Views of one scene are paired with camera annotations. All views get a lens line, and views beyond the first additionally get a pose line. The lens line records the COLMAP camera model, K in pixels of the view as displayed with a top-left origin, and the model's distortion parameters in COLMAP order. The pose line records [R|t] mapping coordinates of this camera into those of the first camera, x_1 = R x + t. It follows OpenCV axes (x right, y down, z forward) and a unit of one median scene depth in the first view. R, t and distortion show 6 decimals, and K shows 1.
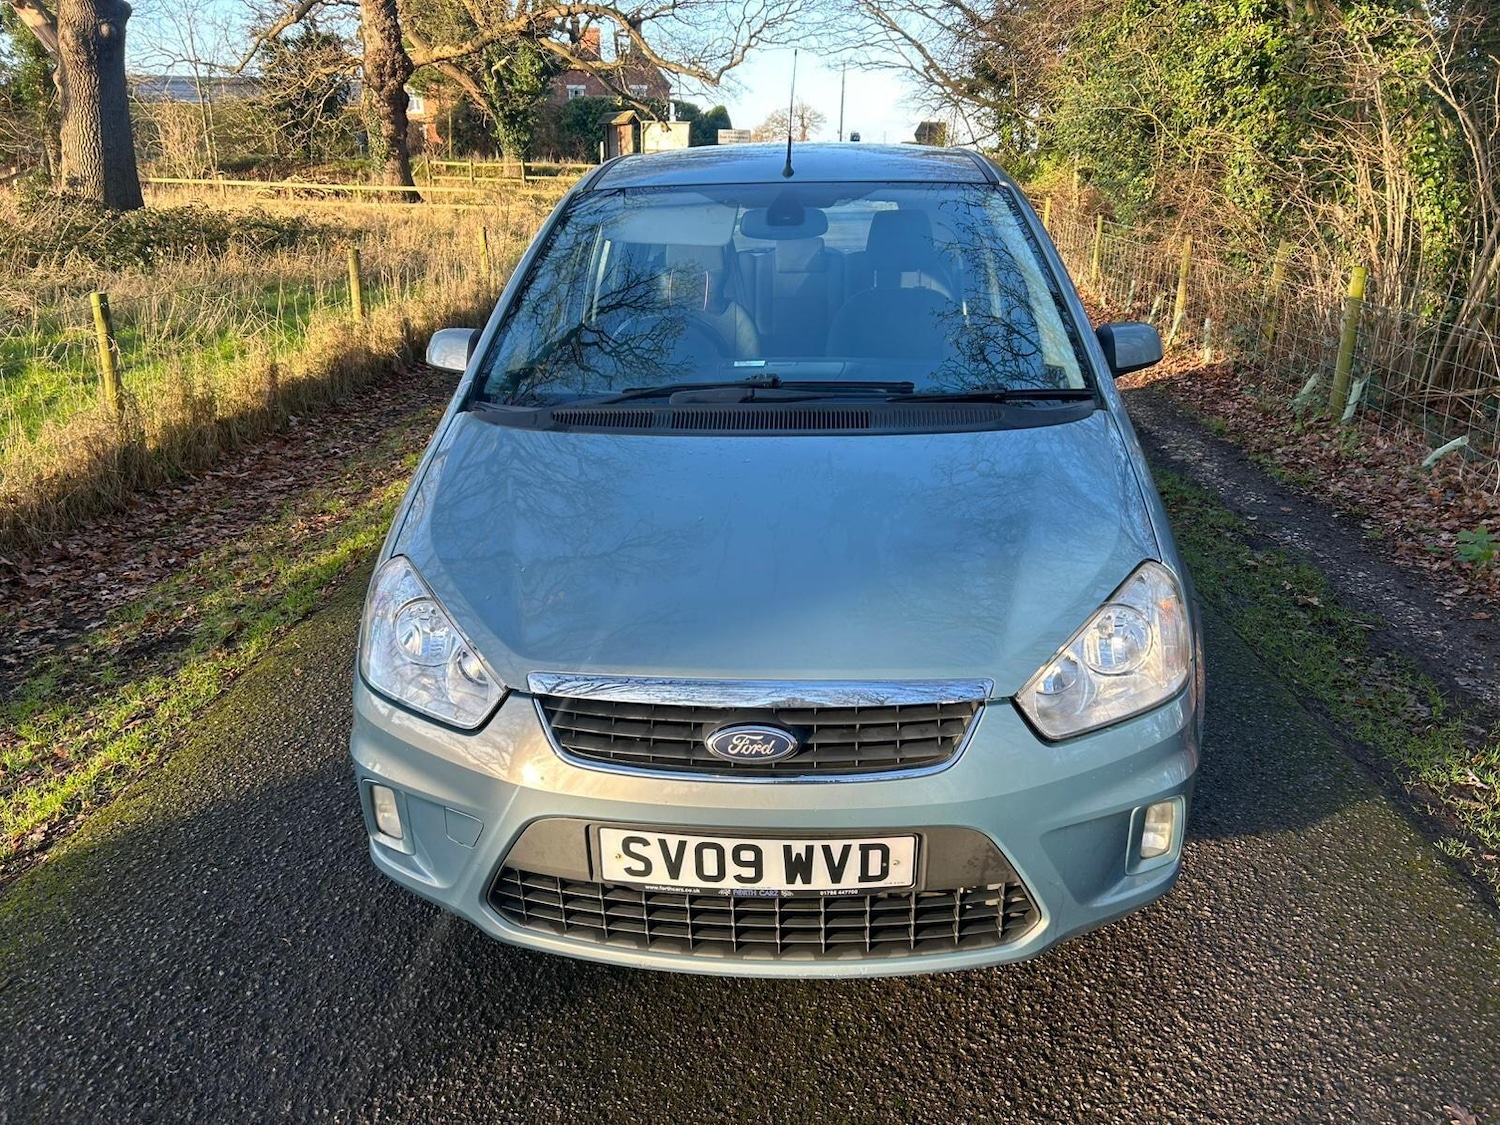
lens RADIAL K [[1131.7, 0, 745.3], [0, 1131.7, 558.5], [0, 0, 1]] dist [0.038438, -0.040542]
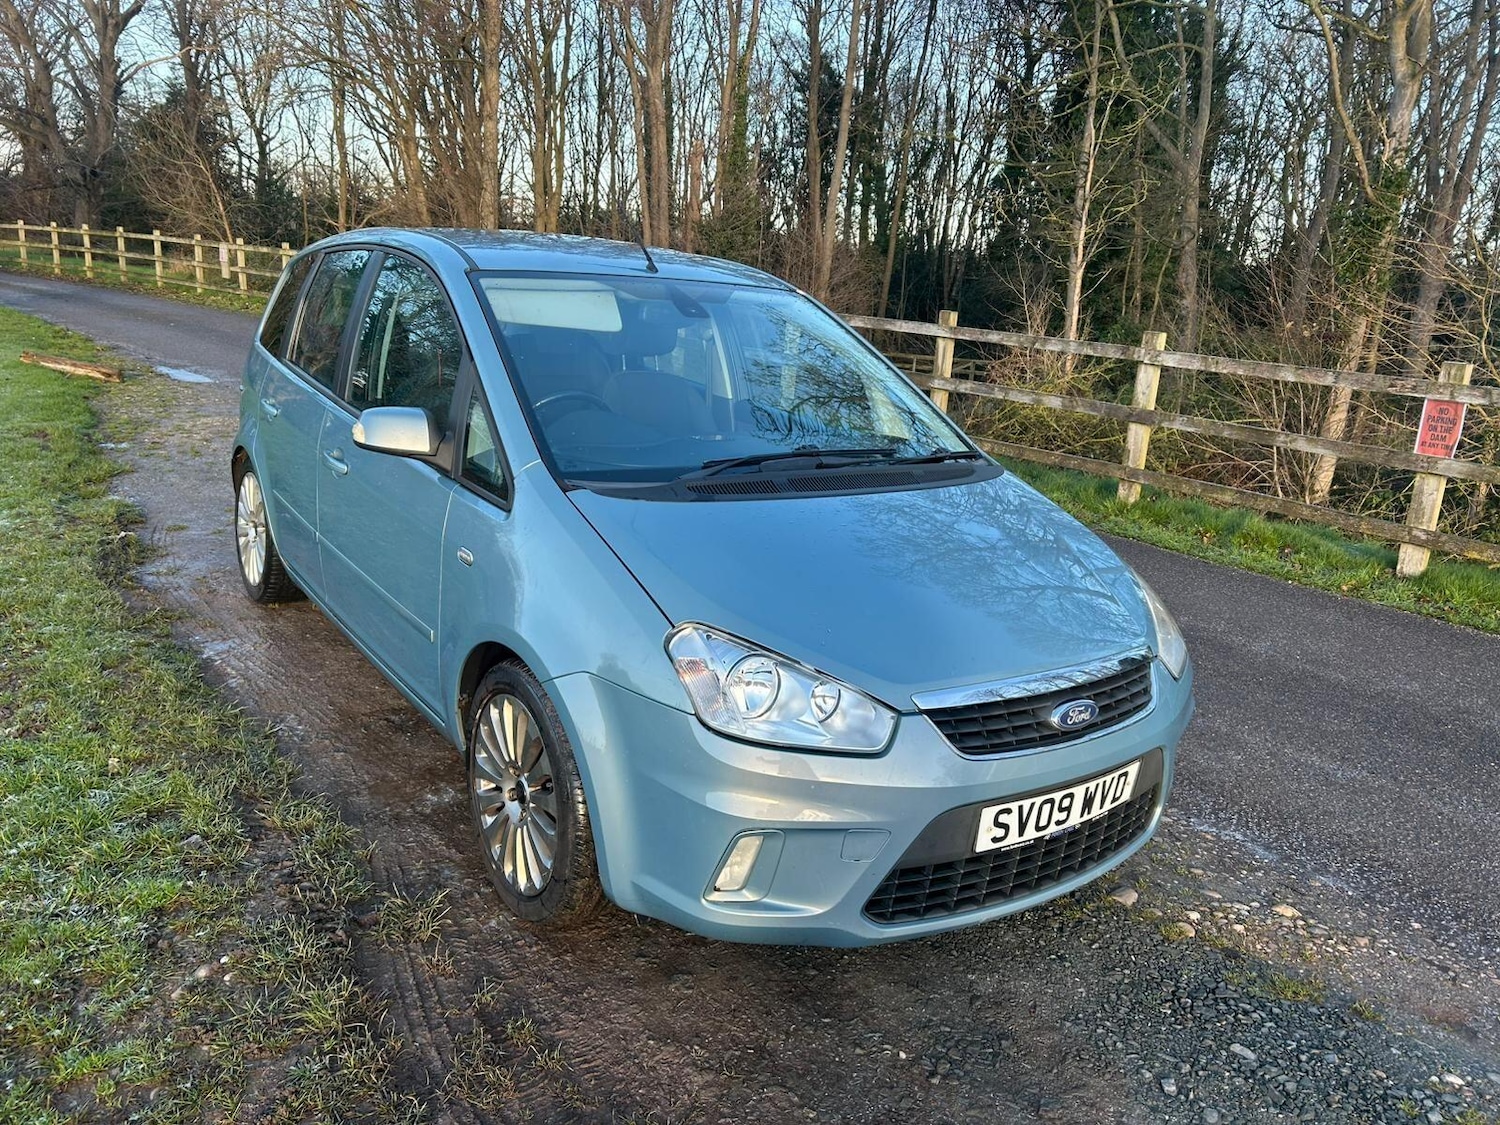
lens RADIAL K [[1131.7, 0, 759.0], [0, 1131.7, 554.4], [0, 0, 1]] dist [0.038438, -0.040542]
pose [[0.767910, -0.083358, 0.635110, -0.990939], [0.126369, 0.991725, -0.022628, -0.035711], [-0.627969, 0.097635, 0.772090, 0.160714]]
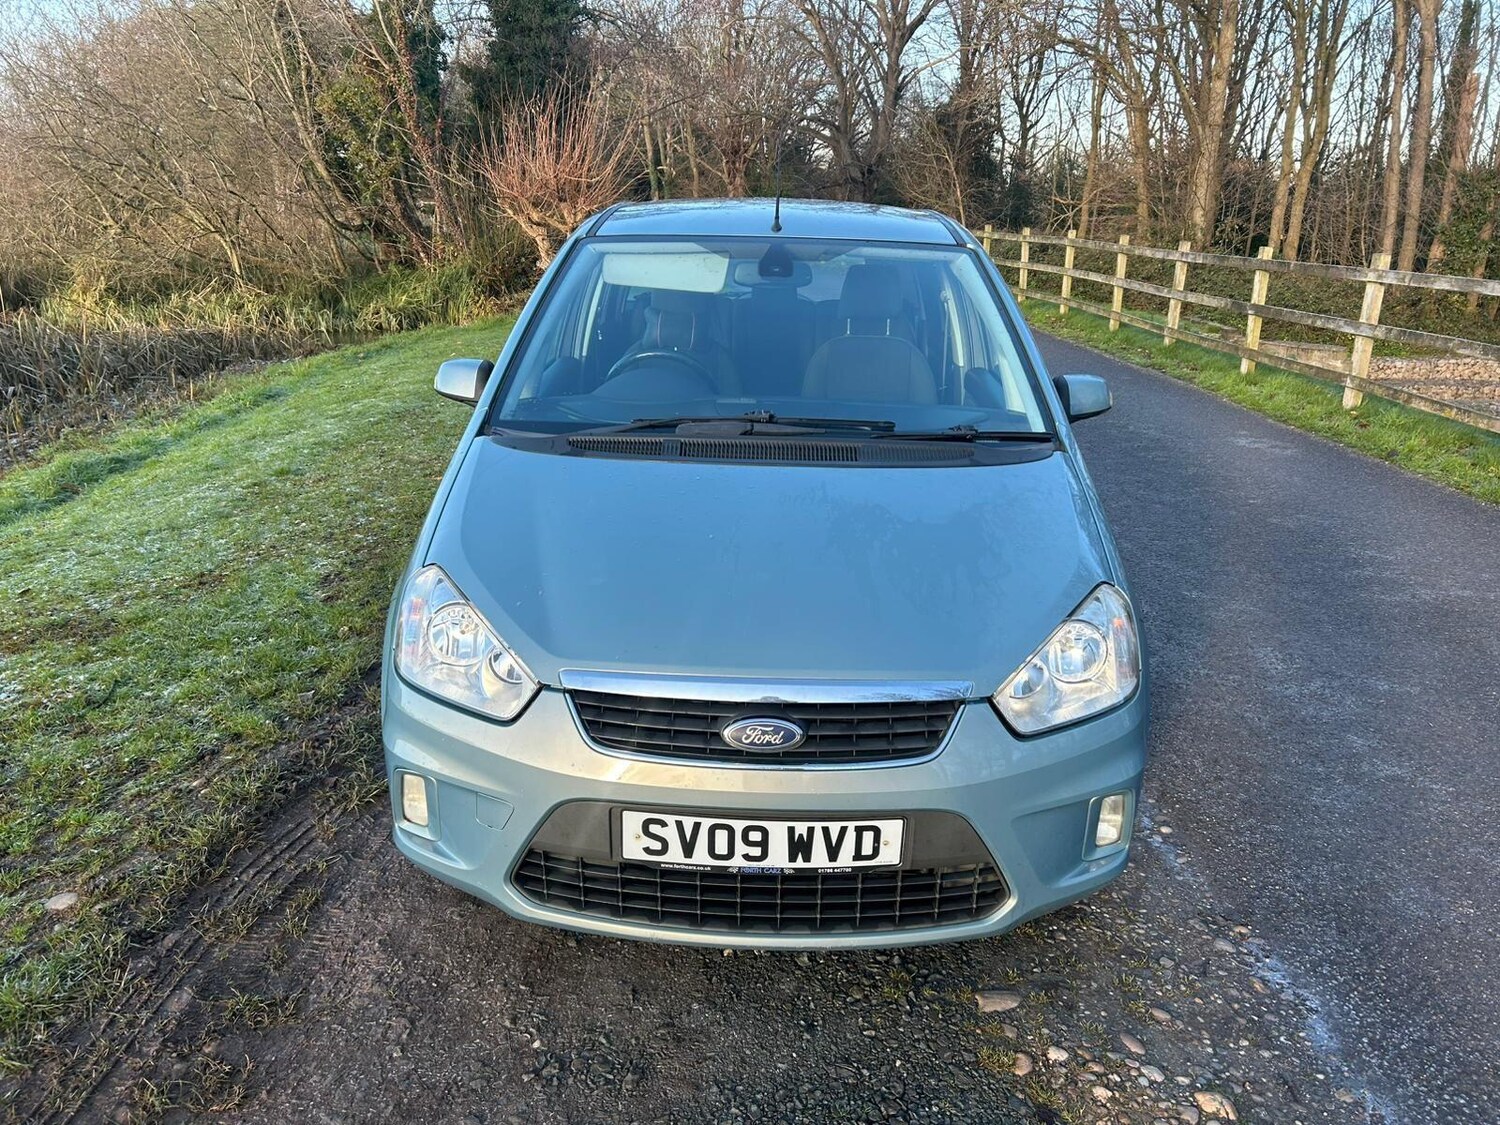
lens RADIAL K [[1131.7, 0, 763.9], [0, 1131.7, 542.5], [0, 0, 1]] dist [0.038438, -0.040542]
pose [[0.997387, 0.024817, 0.067847, -0.066453], [-0.021695, 0.998689, -0.046372, 0.021877], [-0.068909, 0.044779, 0.996618, -0.119612]]
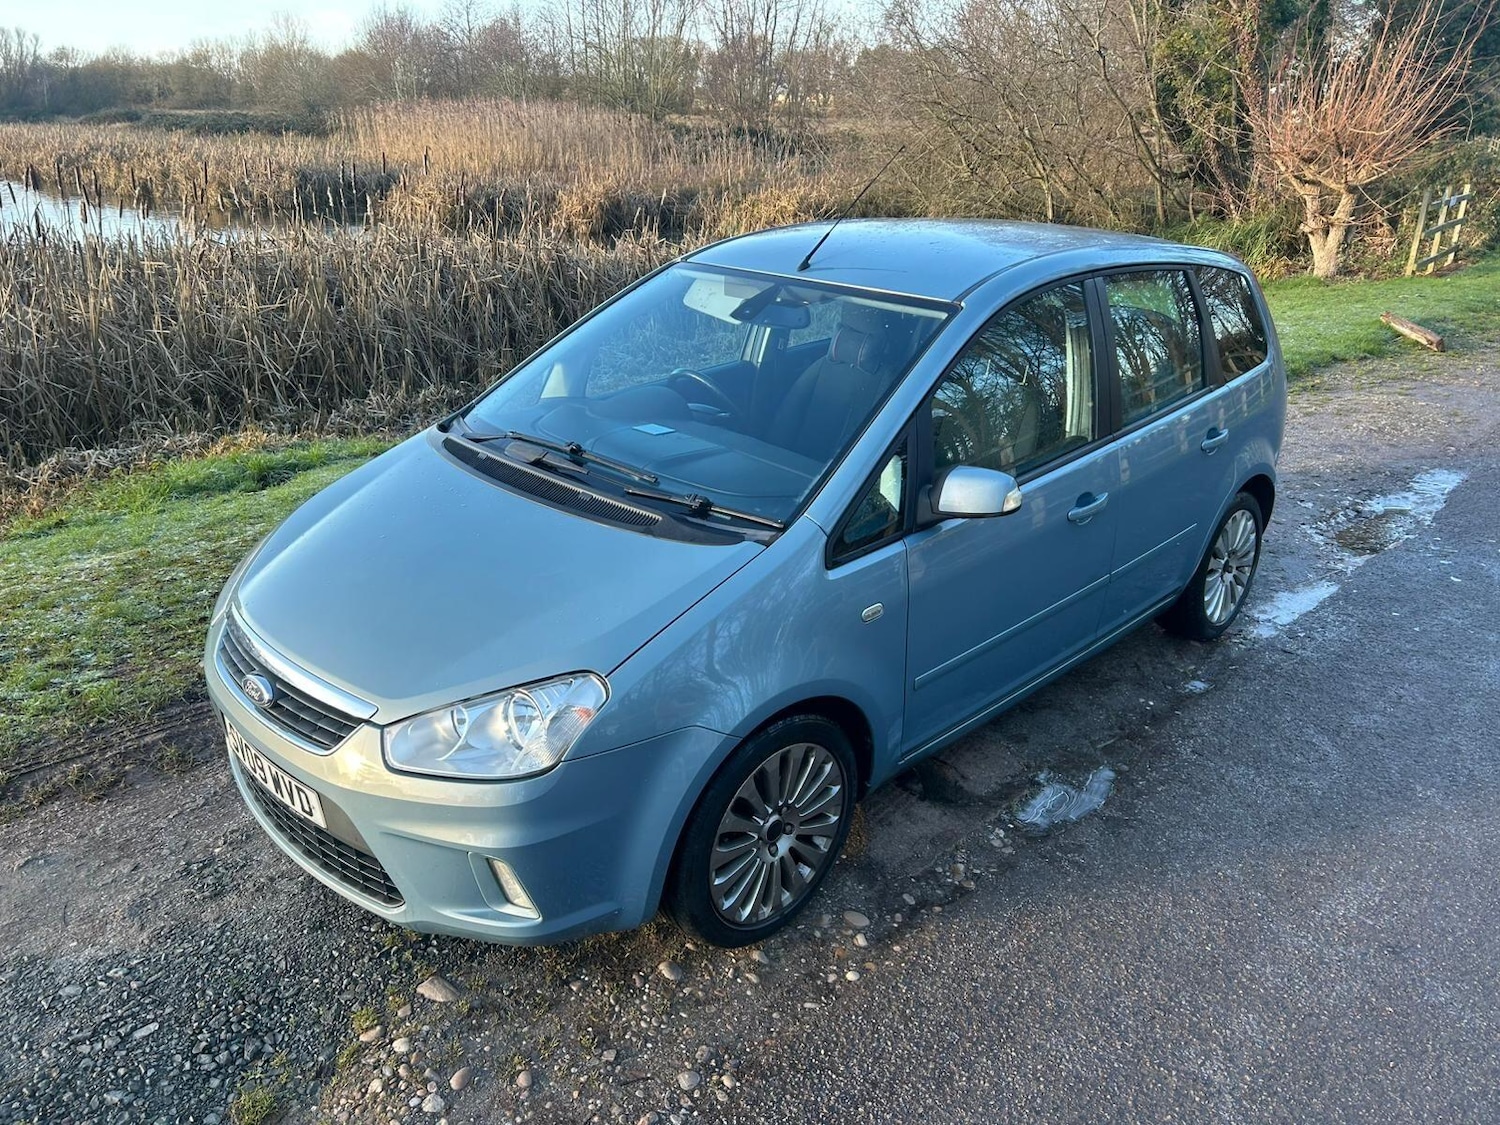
lens RADIAL K [[1131.7, 0, 753.8], [0, 1131.7, 555.5], [0, 0, 1]] dist [0.038438, -0.040542]
pose [[0.760213, 0.269694, -0.591051, 1.176507], [-0.248608, 0.961283, 0.118868, -0.304356], [0.600225, 0.056575, 0.797828, 0.171197]]
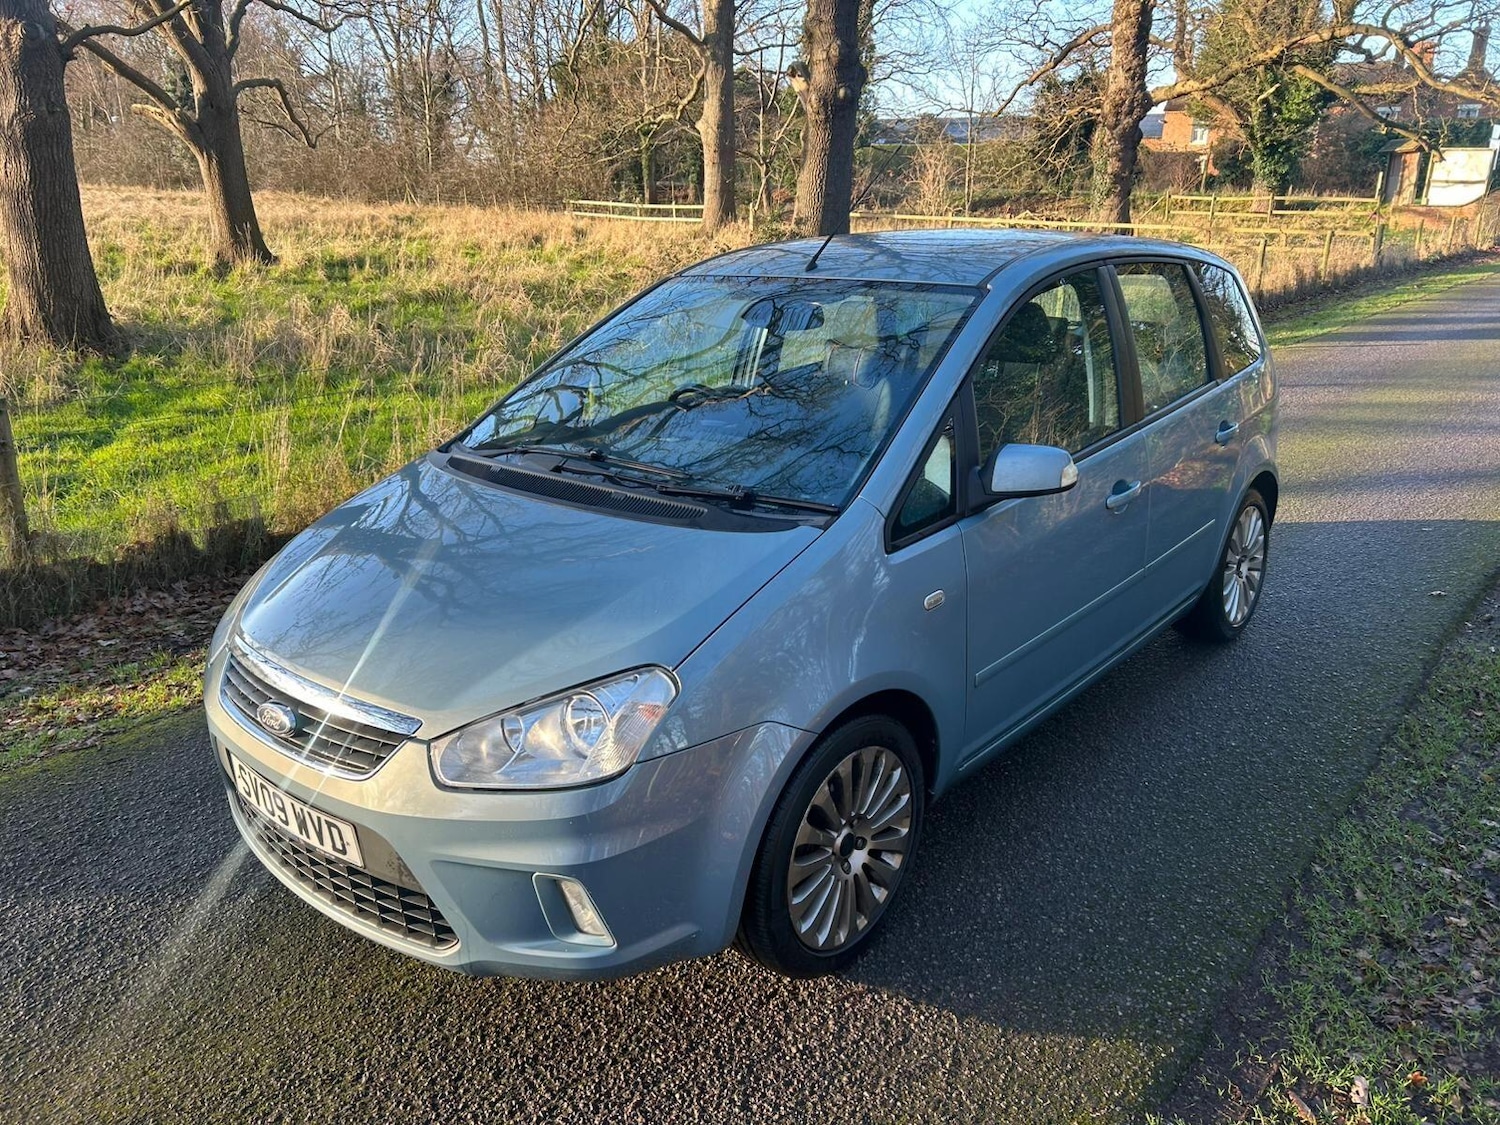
lens RADIAL K [[1131.7, 0, 729.1], [0, 1131.7, 562.7], [0, 0, 1]] dist [0.038438, -0.040542]
pose [[0.798179, 0.181998, -0.574271, 1.032005], [-0.194095, 0.980132, 0.040852, -0.154942], [0.570296, 0.078856, 0.817646, 0.172042]]
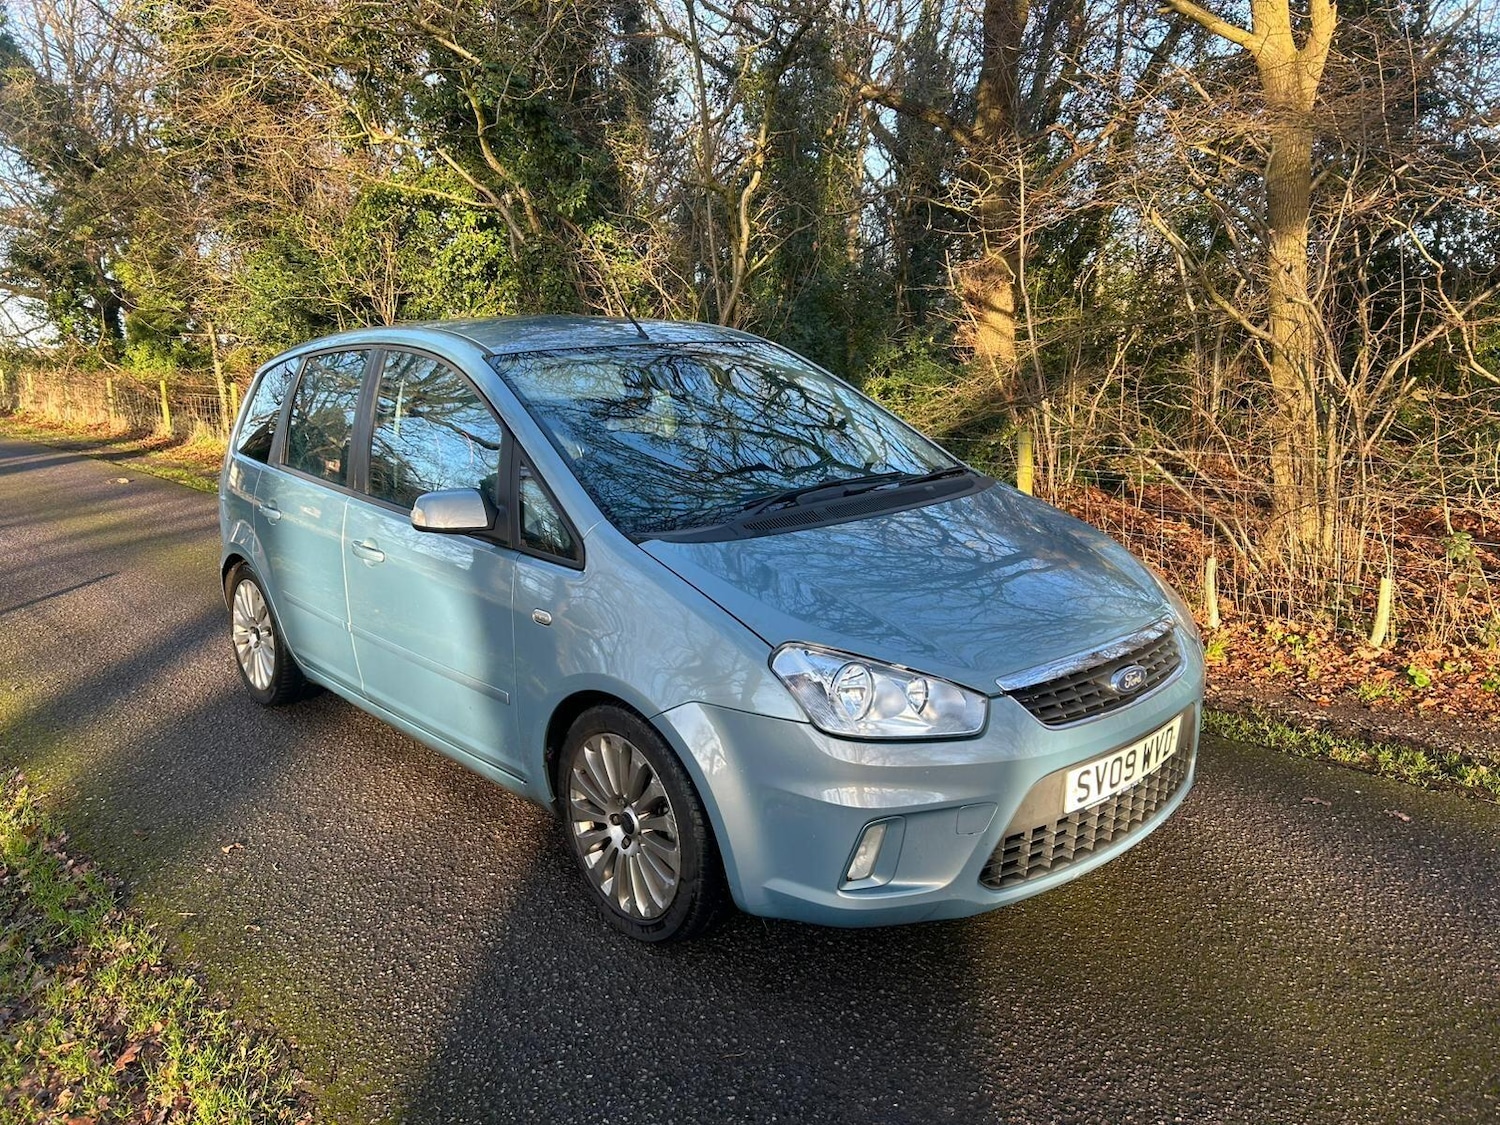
lens RADIAL K [[1131.7, 0, 751.4], [0, 1131.7, 561.9], [0, 0, 1]] dist [0.038438, -0.040542]
pose [[0.695079, -0.153153, 0.702431, -1.220054], [0.258813, 0.964844, -0.045736, -0.041296], [-0.670732, 0.213589, 0.710281, 0.207471]]
